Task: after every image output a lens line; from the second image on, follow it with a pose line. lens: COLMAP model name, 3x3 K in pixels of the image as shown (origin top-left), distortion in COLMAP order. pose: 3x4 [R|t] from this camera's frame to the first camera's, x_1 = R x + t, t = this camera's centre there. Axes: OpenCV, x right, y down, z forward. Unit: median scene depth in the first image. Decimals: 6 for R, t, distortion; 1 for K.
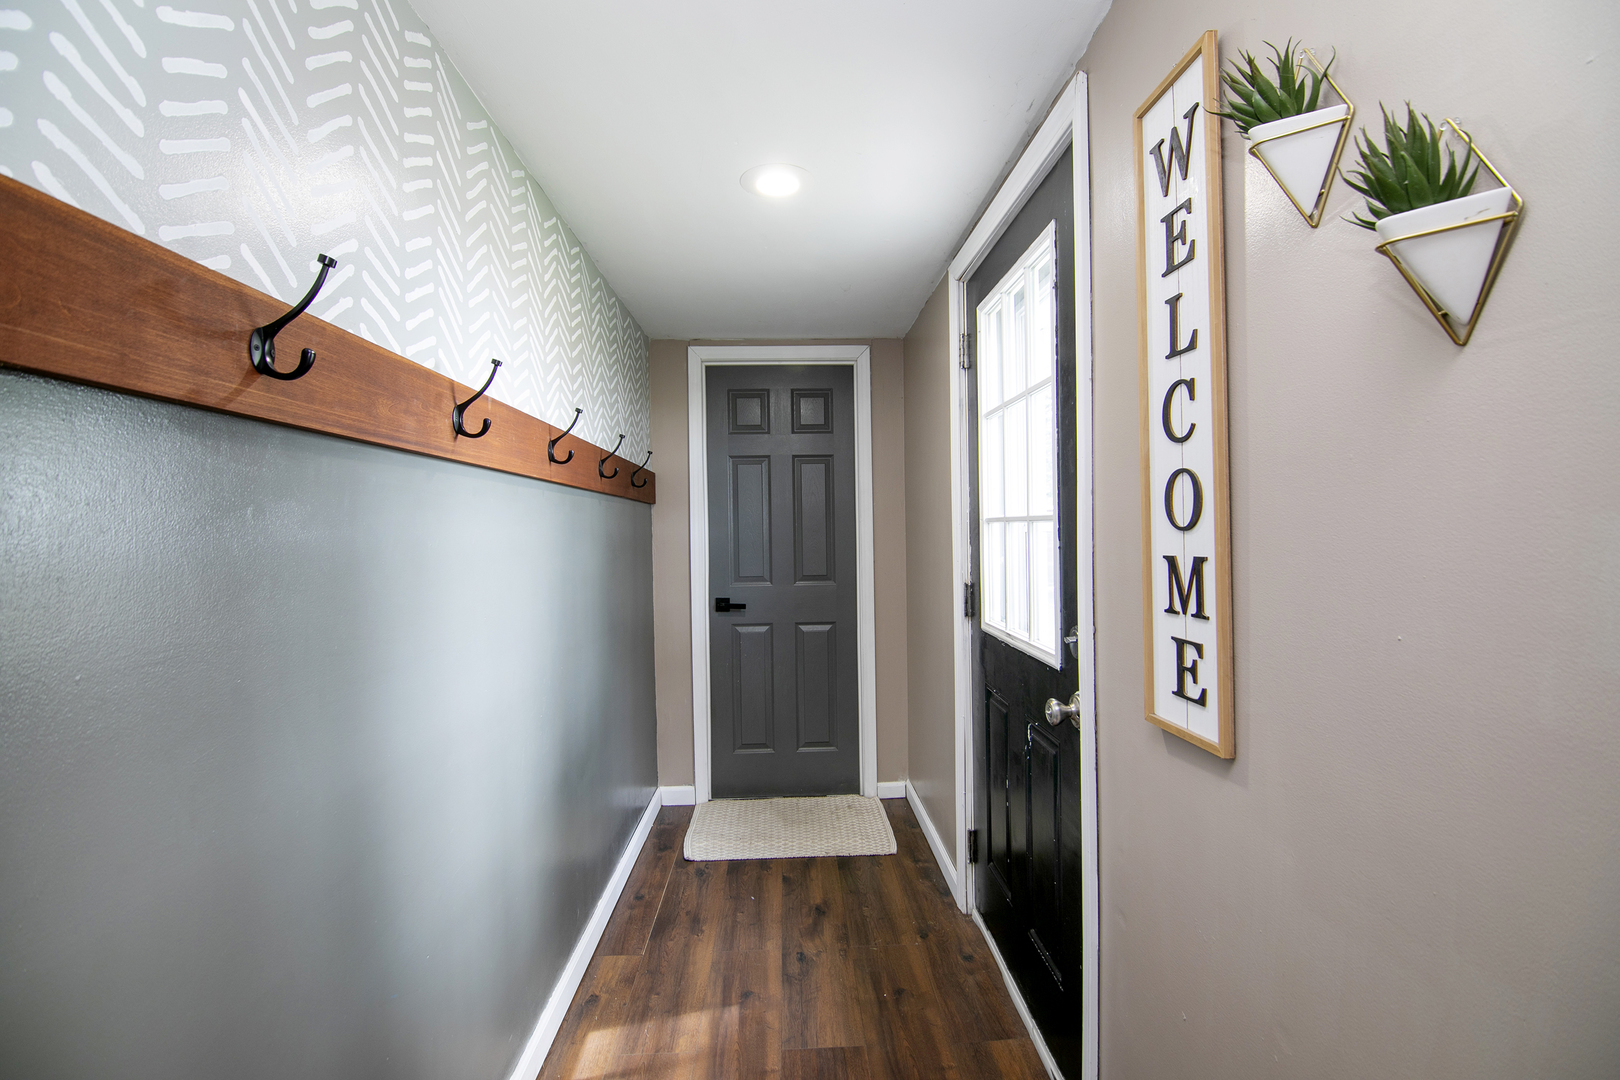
lens RADIAL K [[732.0, 0, 816.3], [0, 732.0, 525.5], [0, 0, 1]] dist [-0.012179, -0.000599]
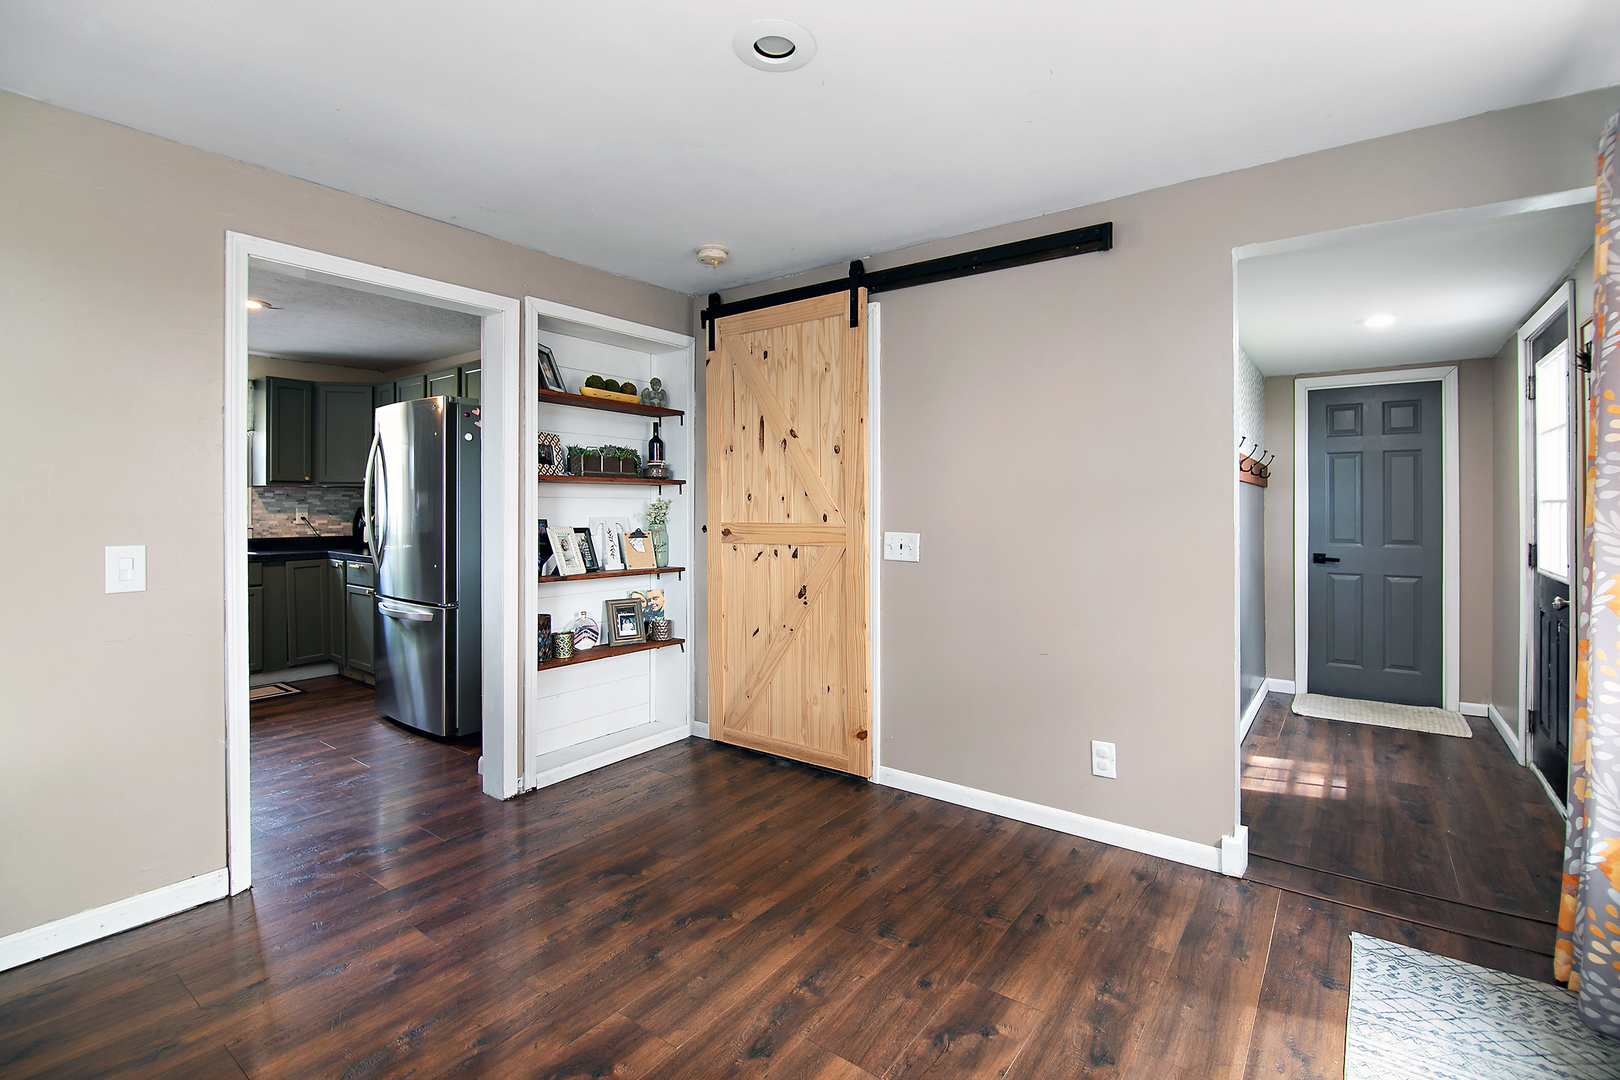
lens RADIAL K [[740.4, 0, 811.6], [0, 740.4, 506.3], [0, 0, 1]] dist [0.014695, -0.018029]
pose [[0.779527, 0.013326, -0.626227, 0.004764], [-0.006680, 0.999894, 0.012963, -0.004319], [0.626333, -0.005922, 0.779533, -0.761829]]
